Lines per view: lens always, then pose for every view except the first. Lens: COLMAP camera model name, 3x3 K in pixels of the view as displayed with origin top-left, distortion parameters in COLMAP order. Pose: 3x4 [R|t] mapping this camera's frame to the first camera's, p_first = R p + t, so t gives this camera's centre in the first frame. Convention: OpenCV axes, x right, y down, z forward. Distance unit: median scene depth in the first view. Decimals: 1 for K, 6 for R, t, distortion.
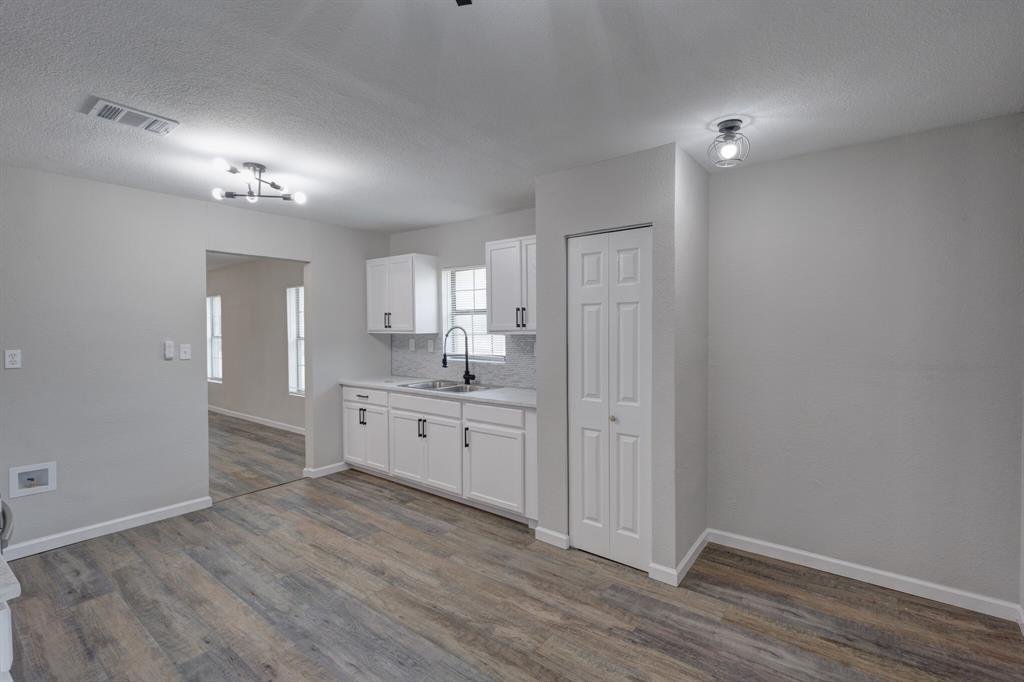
lens RADIAL K [[471.5, 0, 513.5], [0, 471.5, 340.7], [0, 0, 1]] dist [0.001046, -0.000758]
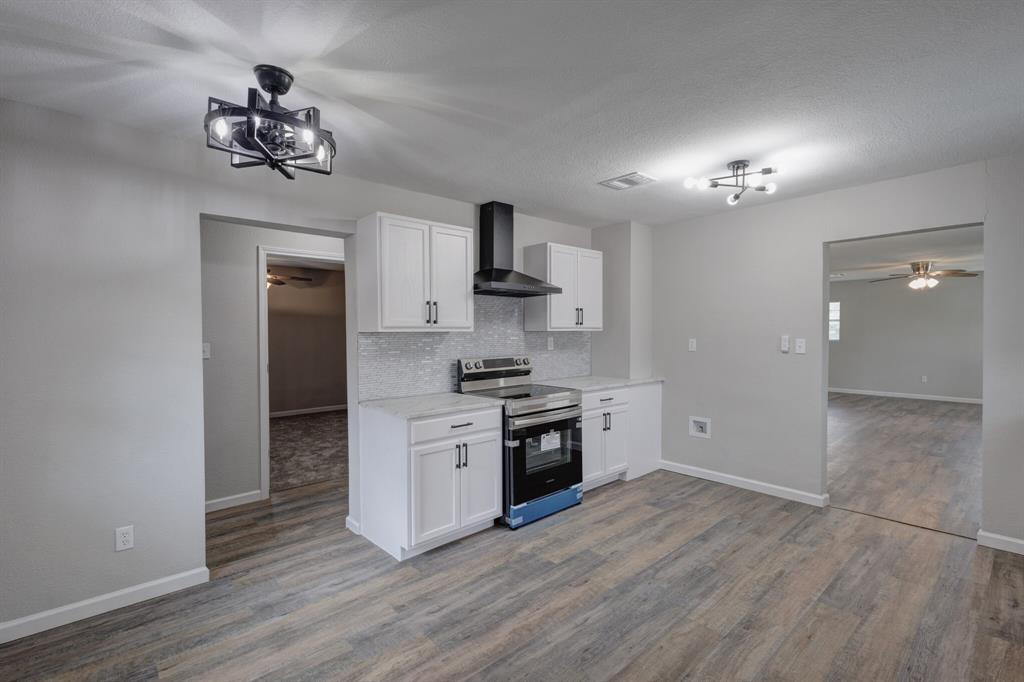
lens RADIAL K [[471.5, 0, 515.1], [0, 471.5, 335.5], [0, 0, 1]] dist [0.001046, -0.000758]
pose [[-0.190234, 0.012571, -0.981658, 0.528128], [-0.019710, 0.999668, 0.016621, -0.005906], [0.981541, 0.022510, -0.189923, 0.695374]]
